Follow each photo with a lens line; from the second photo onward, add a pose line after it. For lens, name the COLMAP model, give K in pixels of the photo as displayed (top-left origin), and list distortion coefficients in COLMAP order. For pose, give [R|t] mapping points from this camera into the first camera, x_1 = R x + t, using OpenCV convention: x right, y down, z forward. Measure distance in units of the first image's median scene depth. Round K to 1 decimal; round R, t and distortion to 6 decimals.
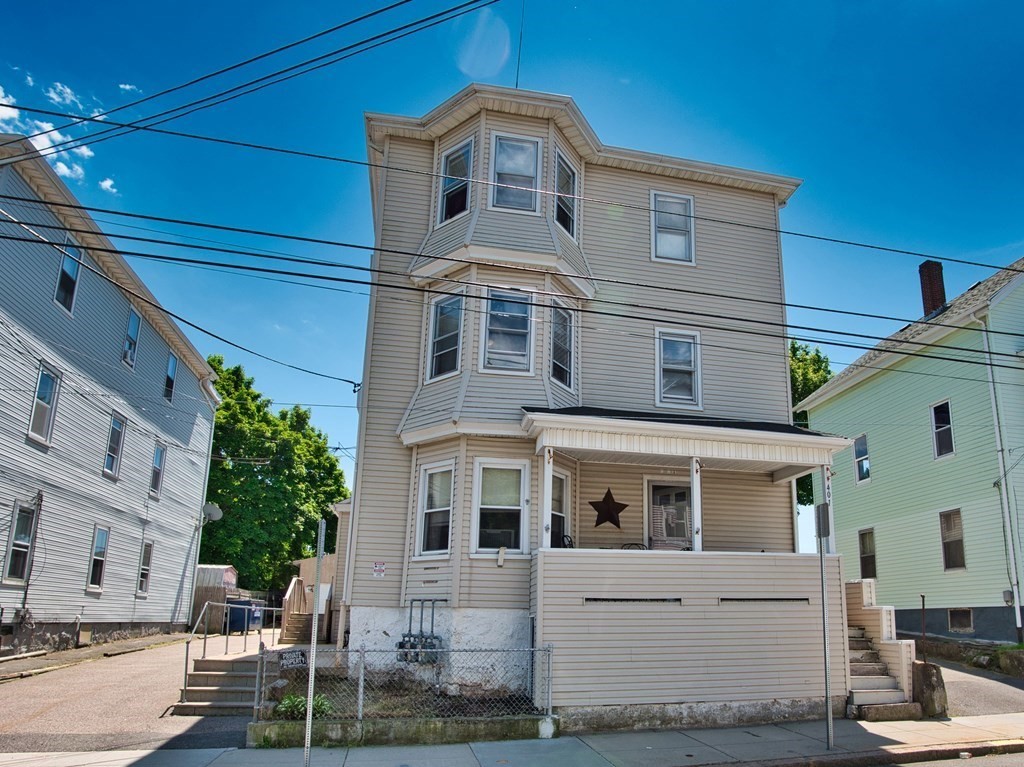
lens RADIAL K [[605.1, 0, 511.7], [0, 605.1, 393.1], [0, 0, 1]] dist [-0.044639, 0.002931]
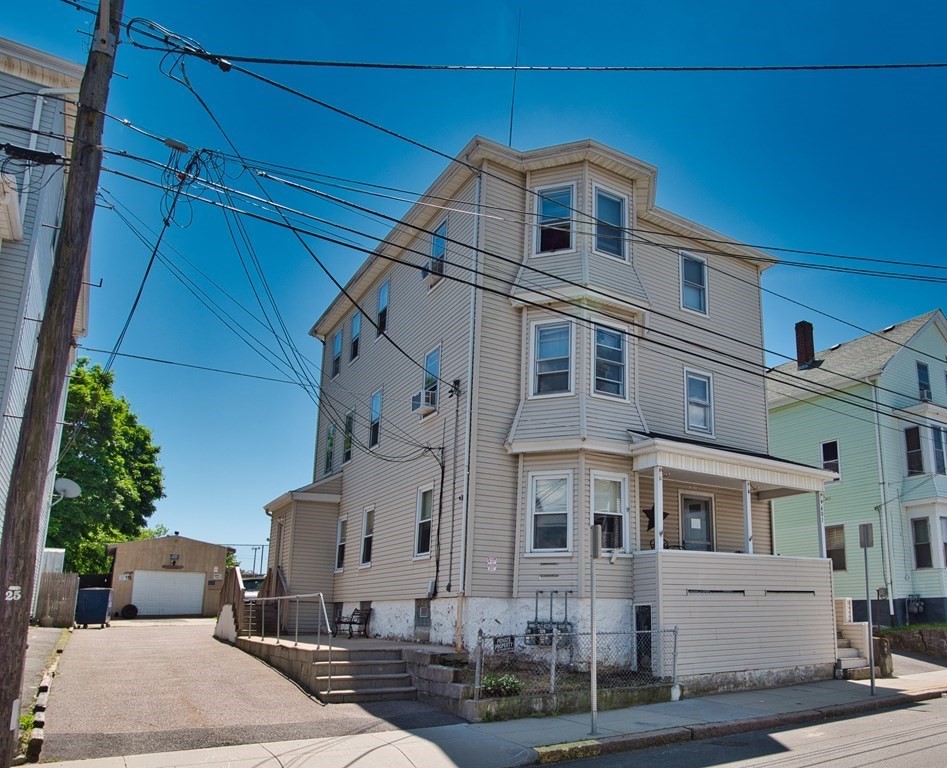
lens RADIAL K [[625.3, 0, 473.5], [0, 625.3, 384.0], [0, 0, 1]] dist [-0.037733, -0.002888]
pose [[0.951423, 0.102742, 0.290237, -0.649005], [-0.105338, 0.994414, -0.006711, -0.026935], [-0.289306, -0.024188, 0.956931, -0.086513]]
